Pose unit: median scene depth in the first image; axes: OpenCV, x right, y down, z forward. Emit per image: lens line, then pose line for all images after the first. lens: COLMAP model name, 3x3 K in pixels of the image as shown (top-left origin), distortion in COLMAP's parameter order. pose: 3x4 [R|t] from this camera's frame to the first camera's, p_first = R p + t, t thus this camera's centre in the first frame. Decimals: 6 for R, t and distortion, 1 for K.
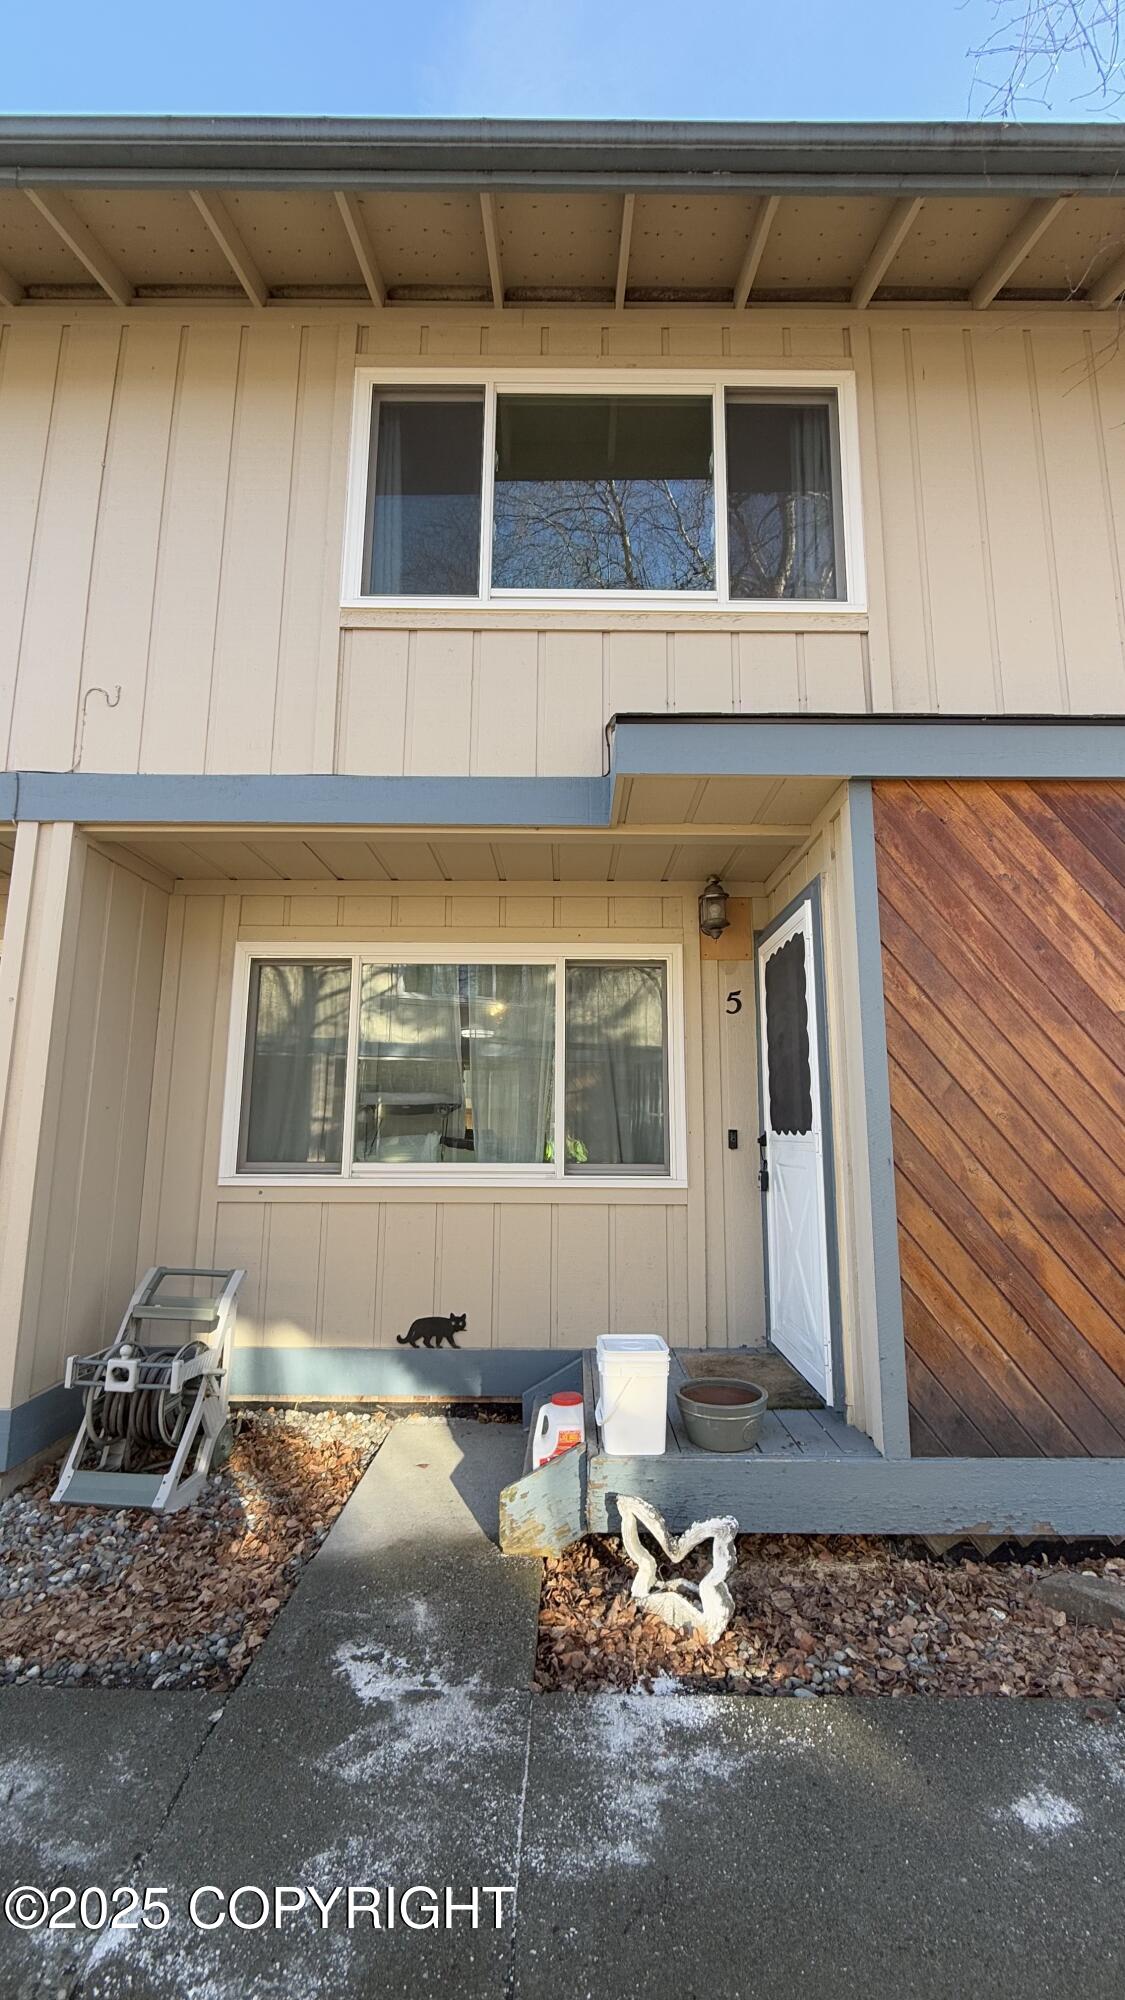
lens RADIAL K [[792.7, 0, 562.7], [0, 792.7, 995.5], [0, 0, 1]] dist [-0.001093, -0.000034]
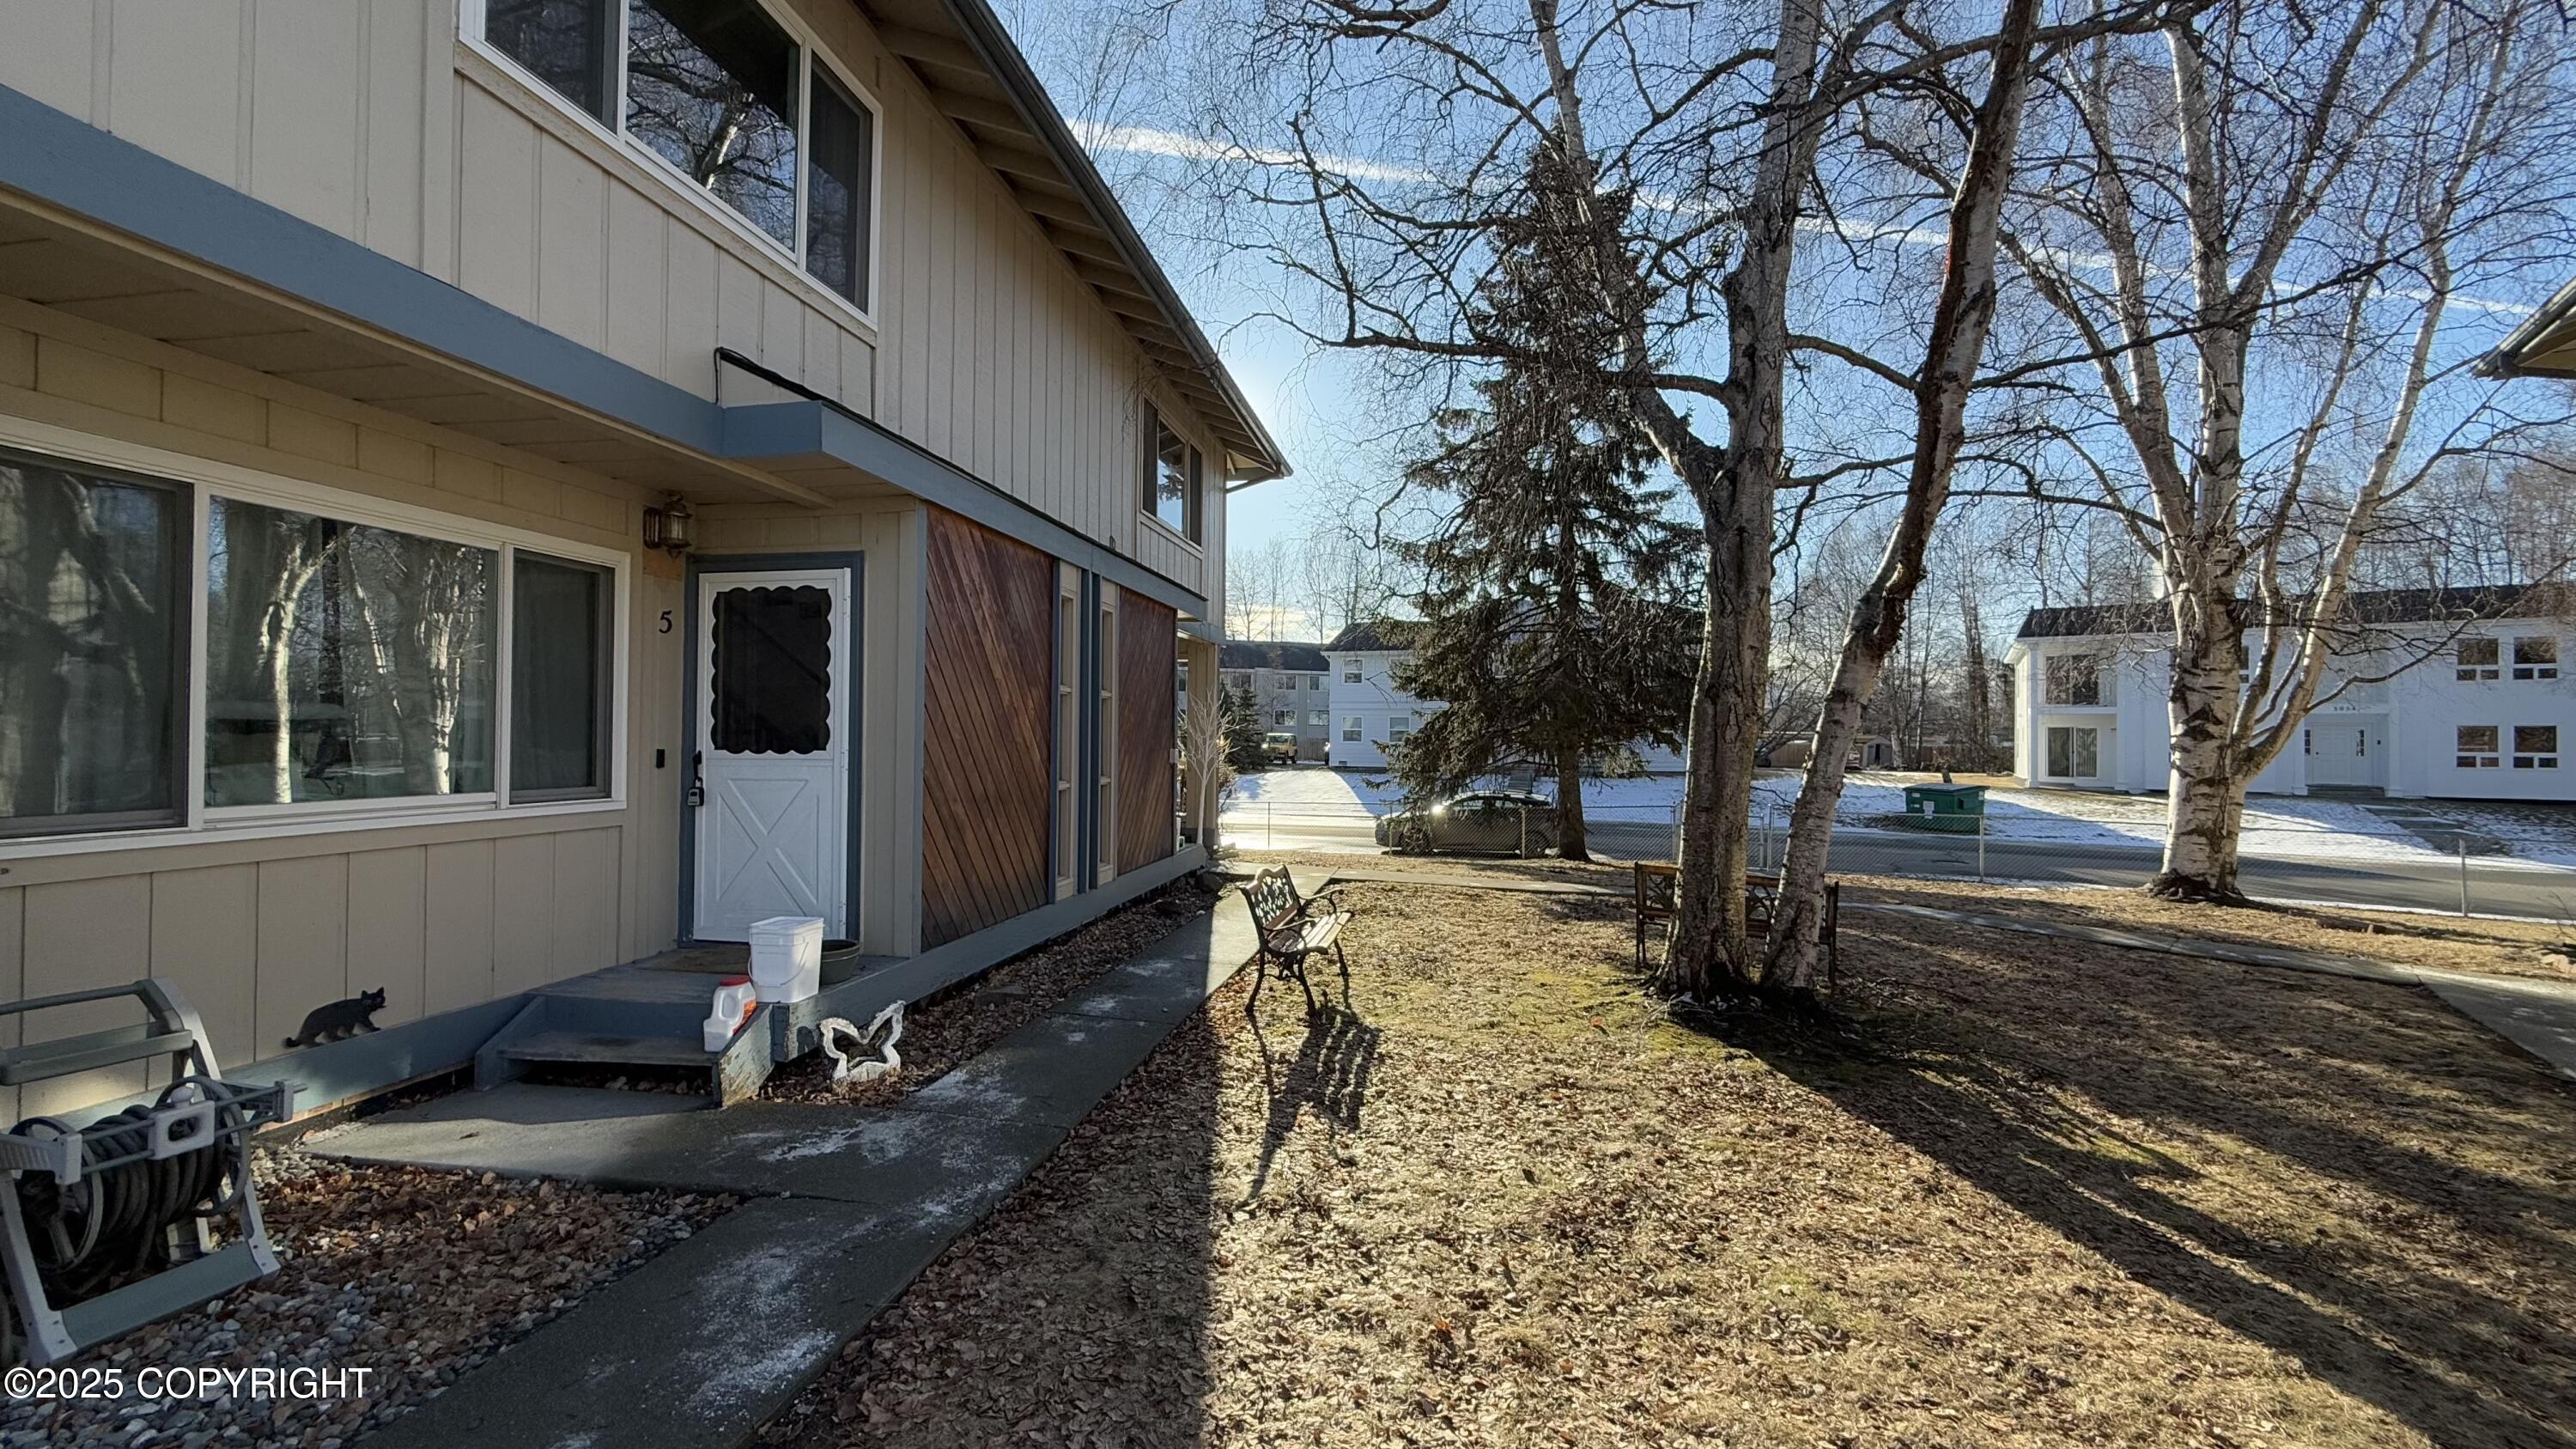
lens RADIAL K [[1021.1, 0, 1275.4], [0, 1021.1, 729.1], [0, 0, 1]] dist [-0.001093, -0.000034]
pose [[0.184433, 0.006331, 0.982825, -1.047941], [-0.165925, 0.985827, 0.024787, -0.020643], [-0.968738, -0.167647, 0.182870, 0.011348]]
